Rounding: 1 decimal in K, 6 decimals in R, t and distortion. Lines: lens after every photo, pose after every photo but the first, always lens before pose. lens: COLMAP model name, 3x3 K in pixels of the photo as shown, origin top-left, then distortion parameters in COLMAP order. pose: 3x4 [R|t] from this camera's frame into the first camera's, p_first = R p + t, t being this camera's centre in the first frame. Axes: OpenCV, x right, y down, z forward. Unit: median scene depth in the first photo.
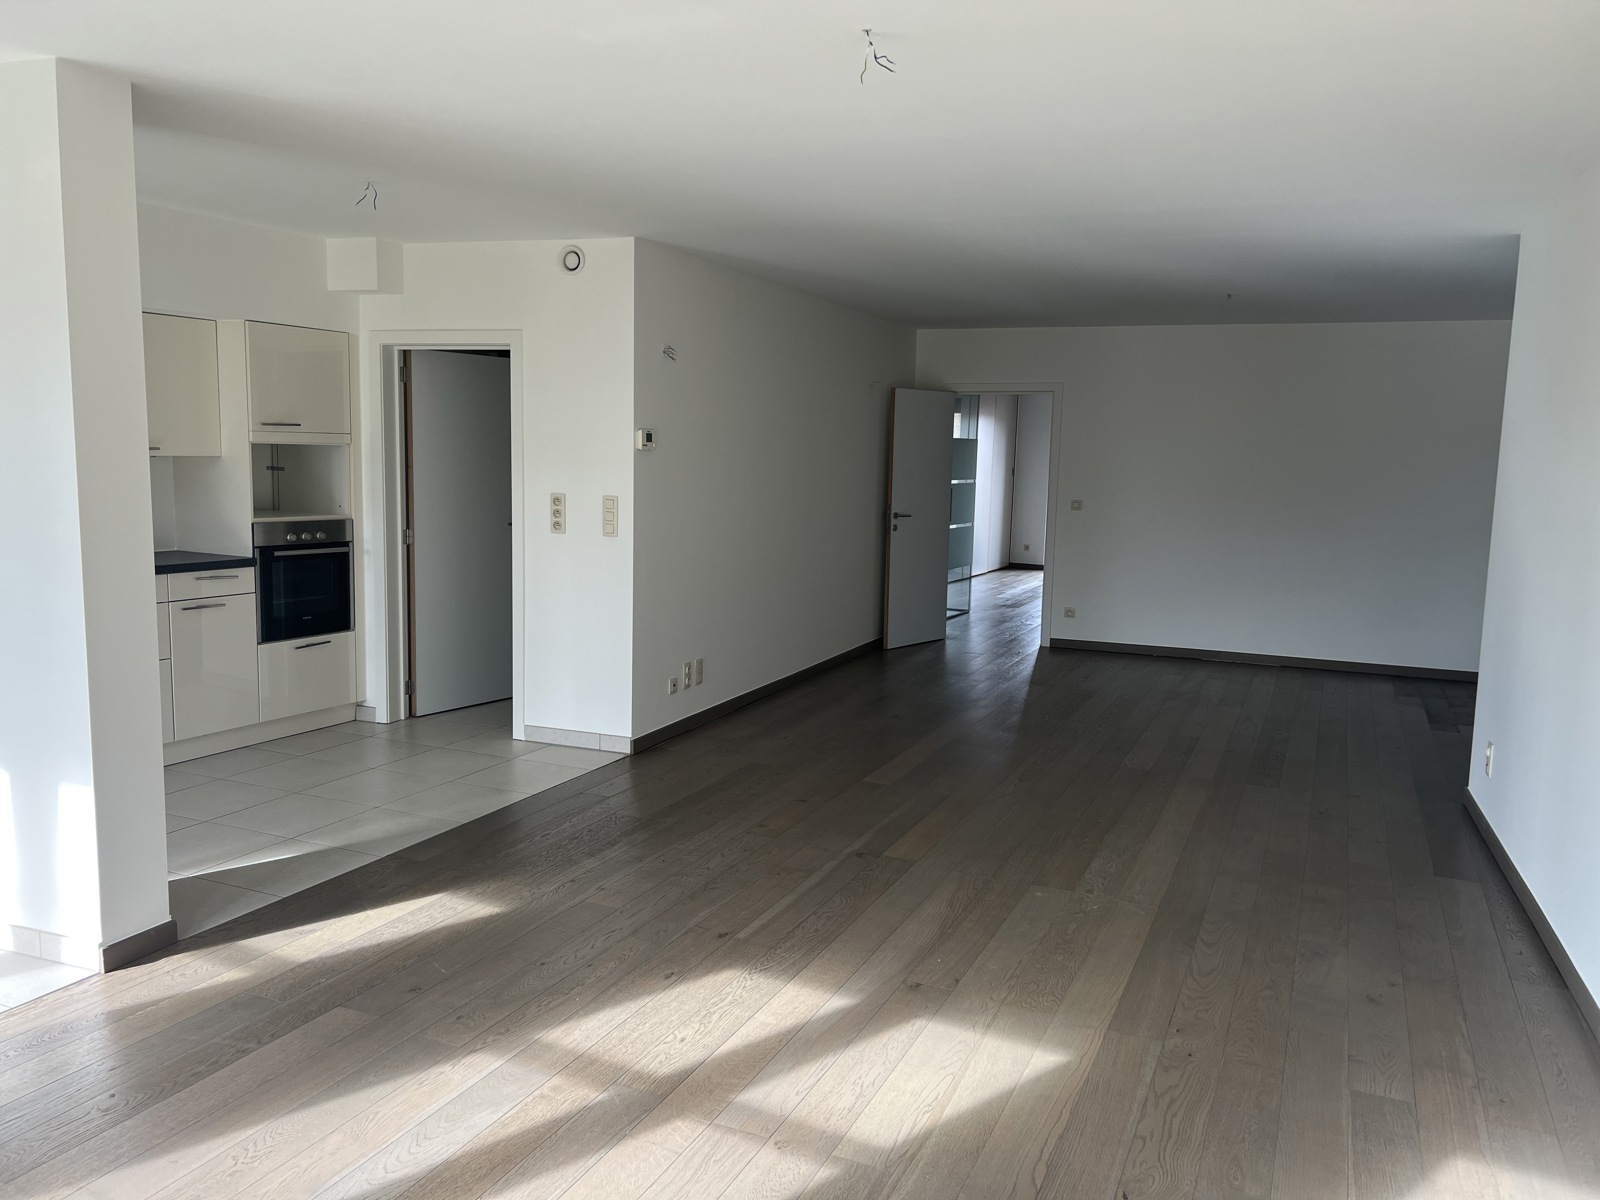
lens RADIAL K [[1235.9, 0, 801.0], [0, 1235.9, 598.1], [0, 0, 1]] dist [0.051569, -0.052257]
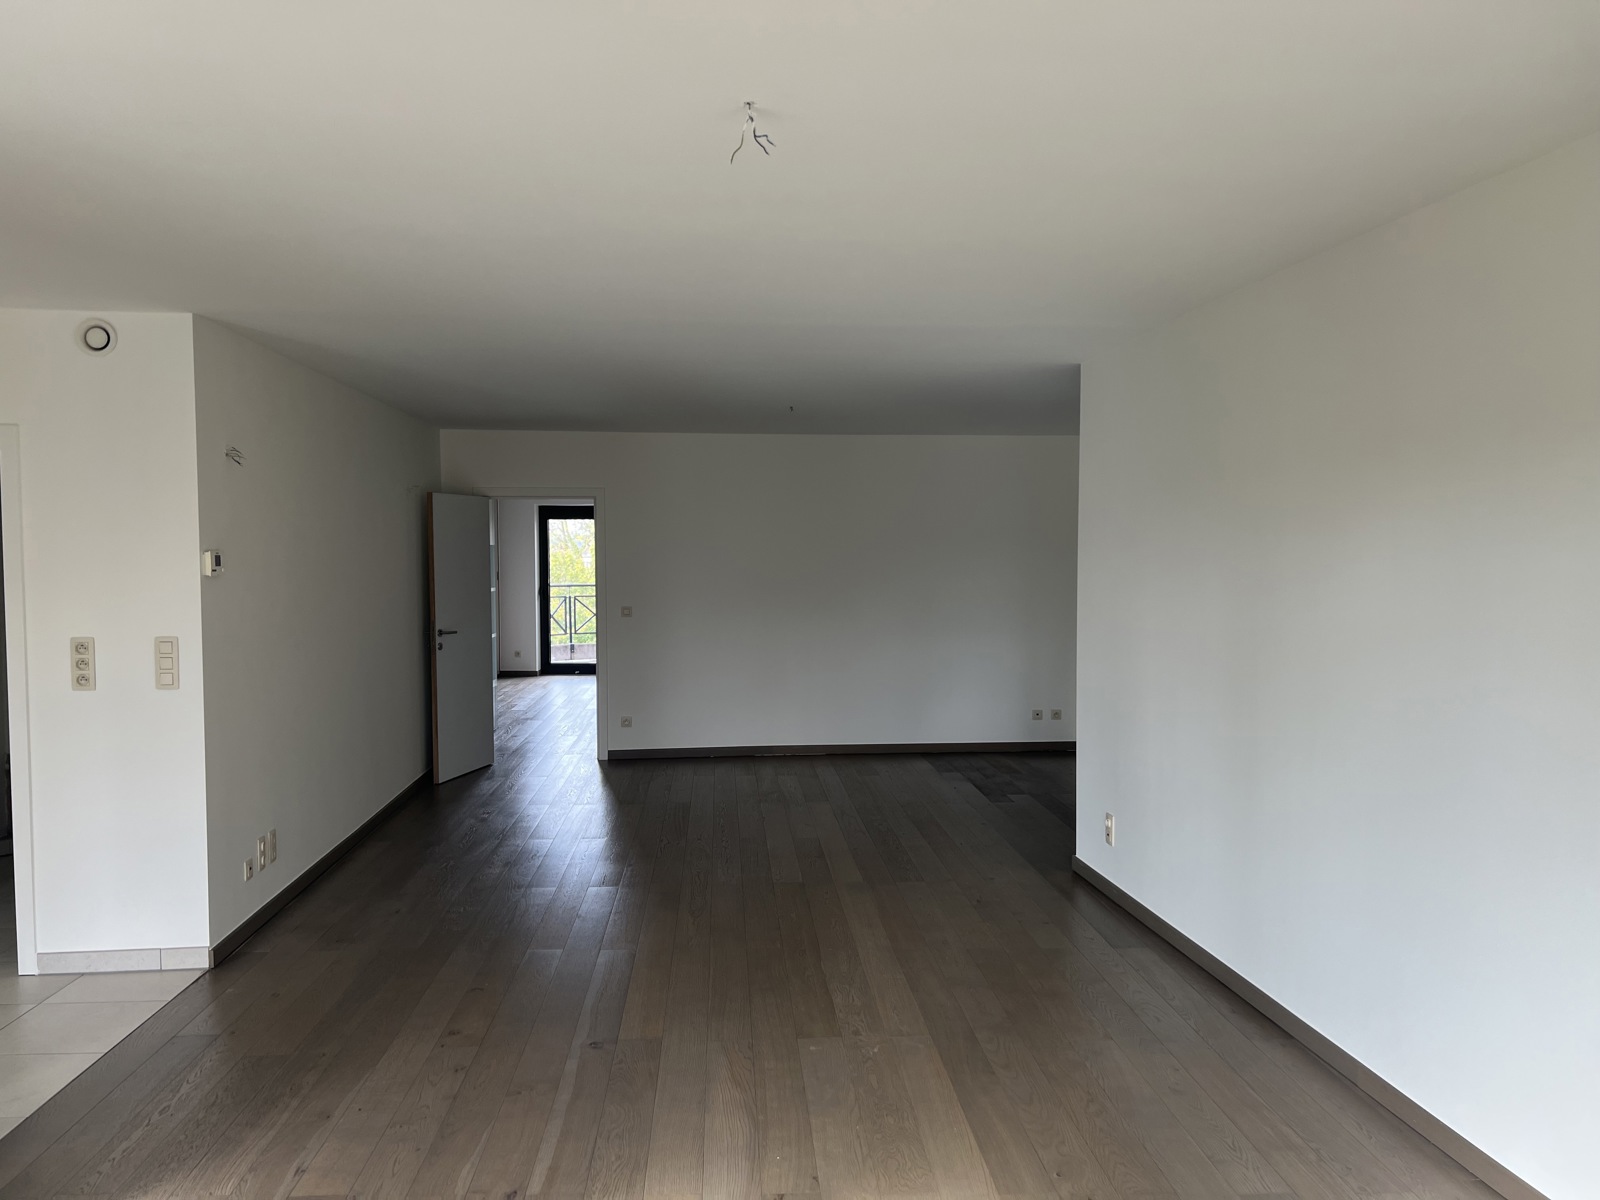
lens RADIAL K [[1235.9, 0, 804.6], [0, 1235.9, 600.2], [0, 0, 1]] dist [0.051569, -0.052257]
pose [[0.883472, -0.048377, 0.465979, -0.162994], [0.083074, 0.995069, -0.054198, -0.029623], [-0.461059, 0.086593, 0.883134, 0.119998]]
